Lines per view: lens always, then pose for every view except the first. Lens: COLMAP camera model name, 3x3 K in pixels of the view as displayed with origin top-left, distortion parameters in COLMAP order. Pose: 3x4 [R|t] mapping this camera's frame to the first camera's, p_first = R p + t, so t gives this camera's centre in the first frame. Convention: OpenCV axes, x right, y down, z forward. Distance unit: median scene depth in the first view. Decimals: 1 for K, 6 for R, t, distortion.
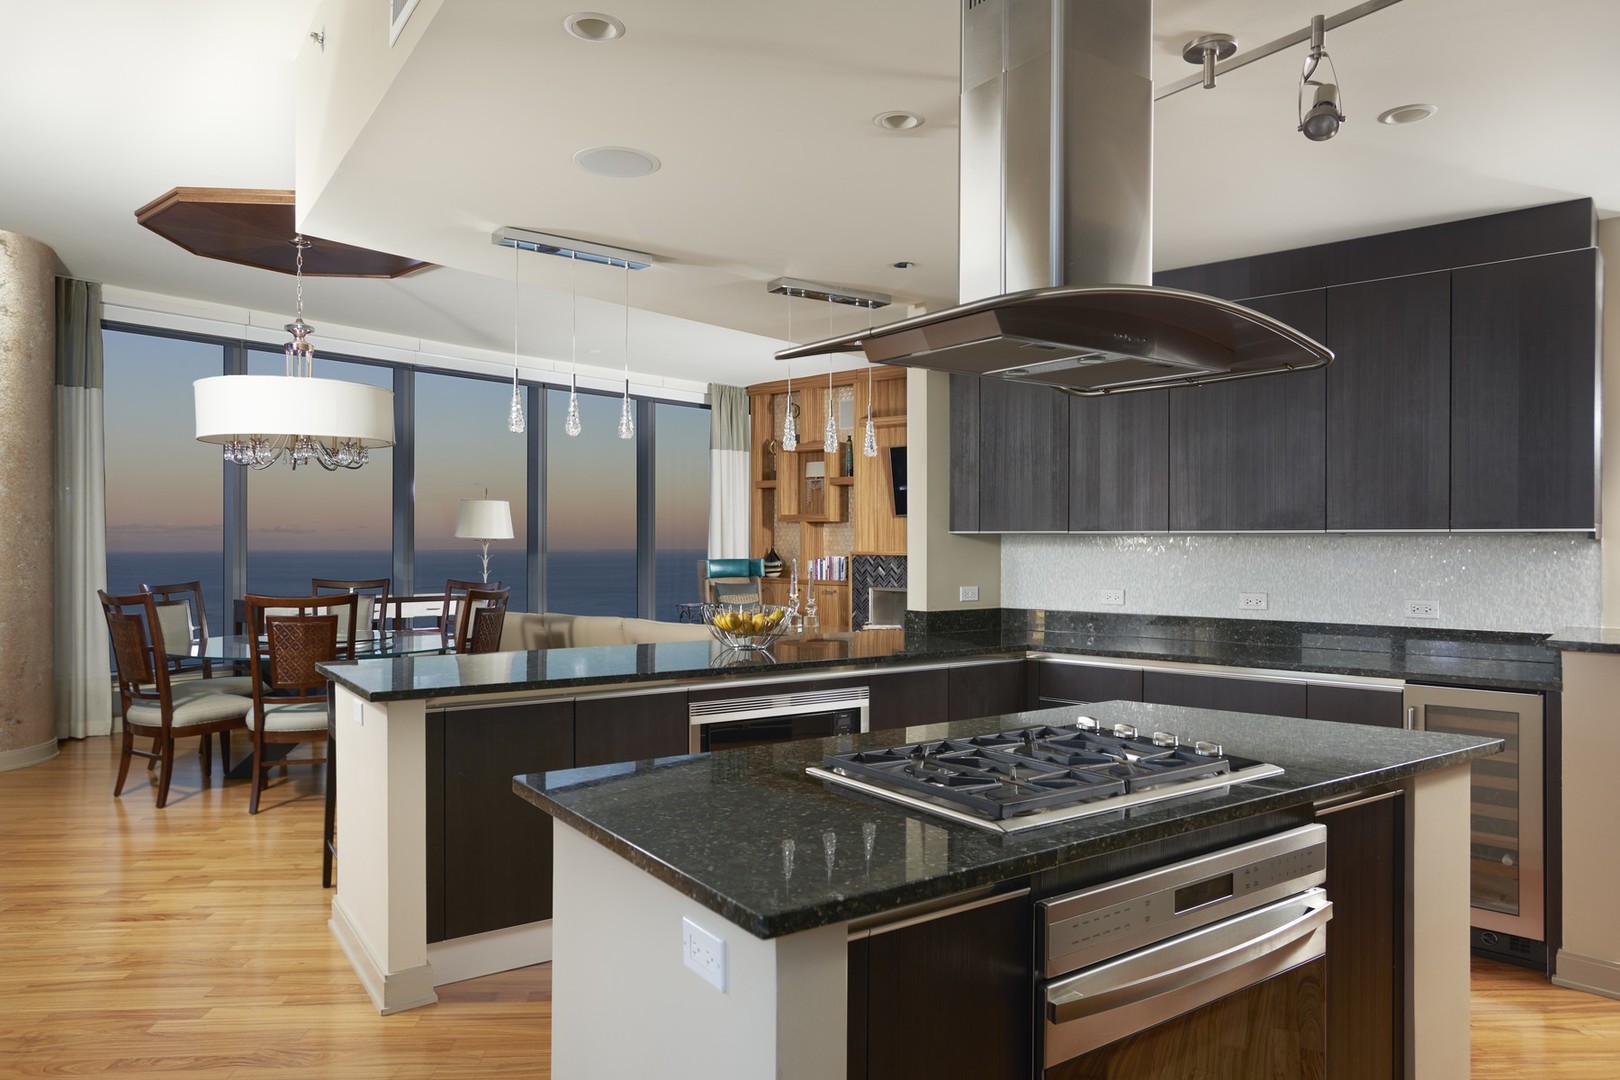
lens RADIAL K [[1026.5, 0, 808.0], [0, 1026.5, 543.2], [0, 0, 1]] dist [-0.002018, -0.000228]
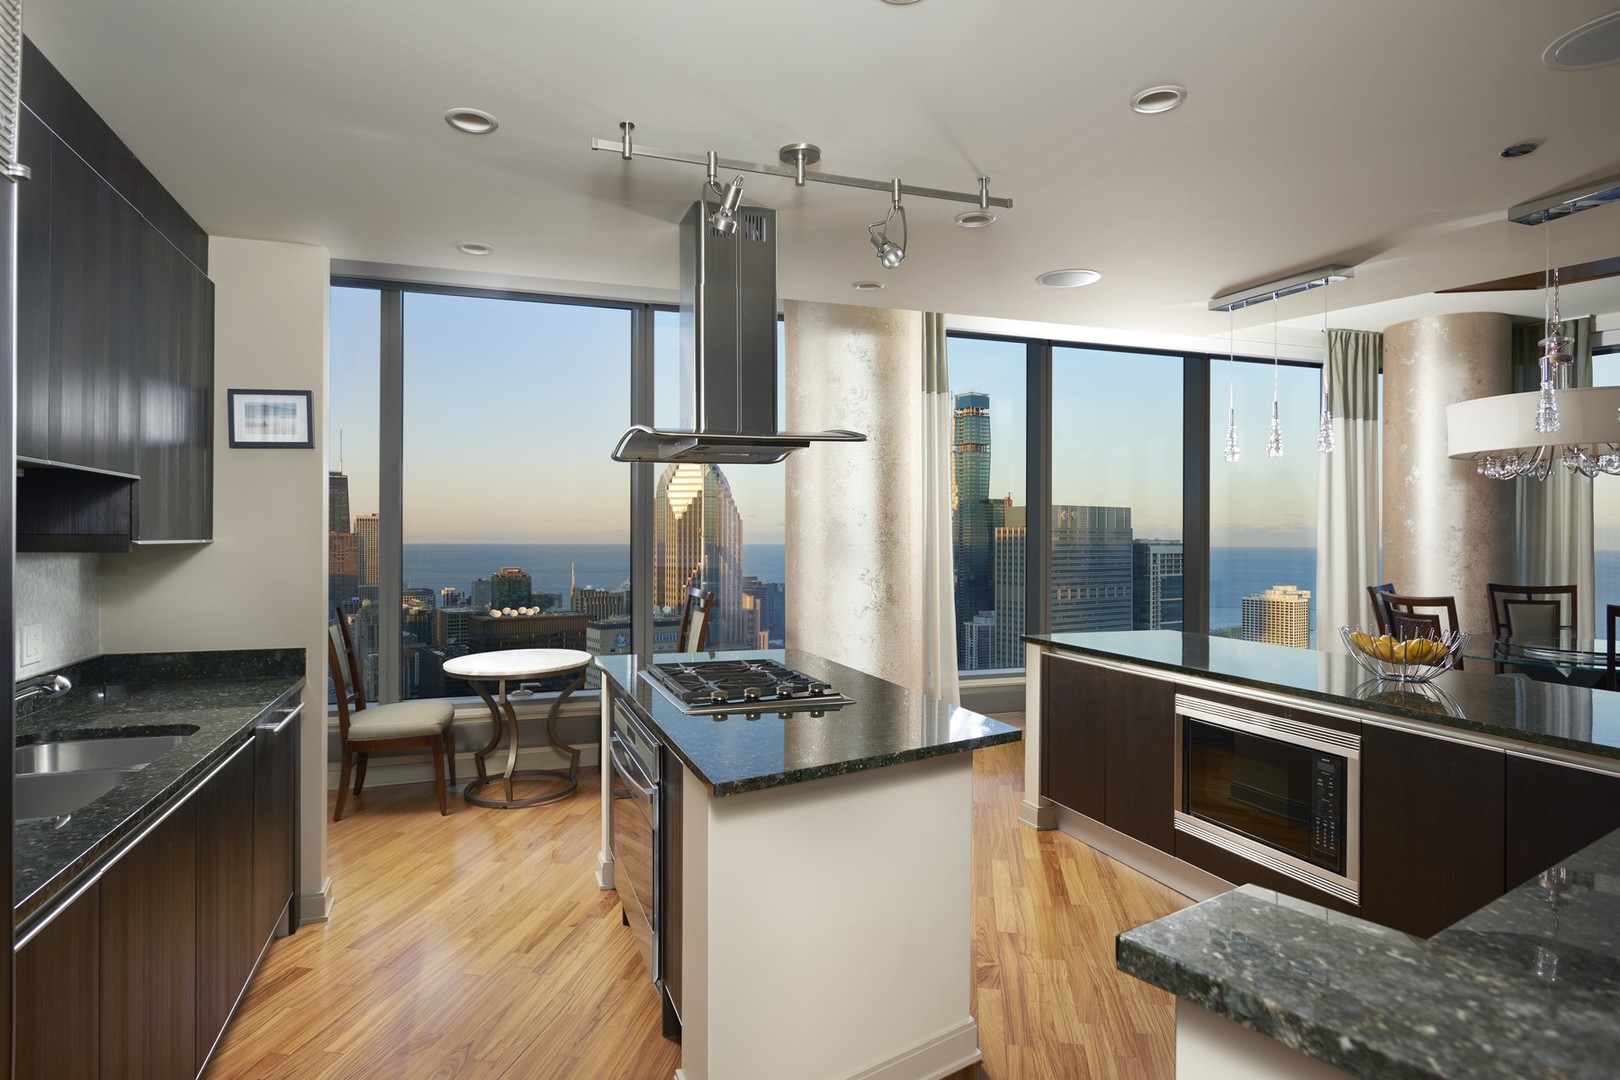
lens RADIAL K [[883.3, 0, 815.9], [0, 883.3, 536.4], [0, 0, 1]] dist [-0.004589, -0.001003]
pose [[-0.250249, -0.004664, -0.968170, 0.838499], [-0.002326, 0.999988, -0.004216, -0.013537], [0.968179, 0.001197, -0.250257, 0.762845]]
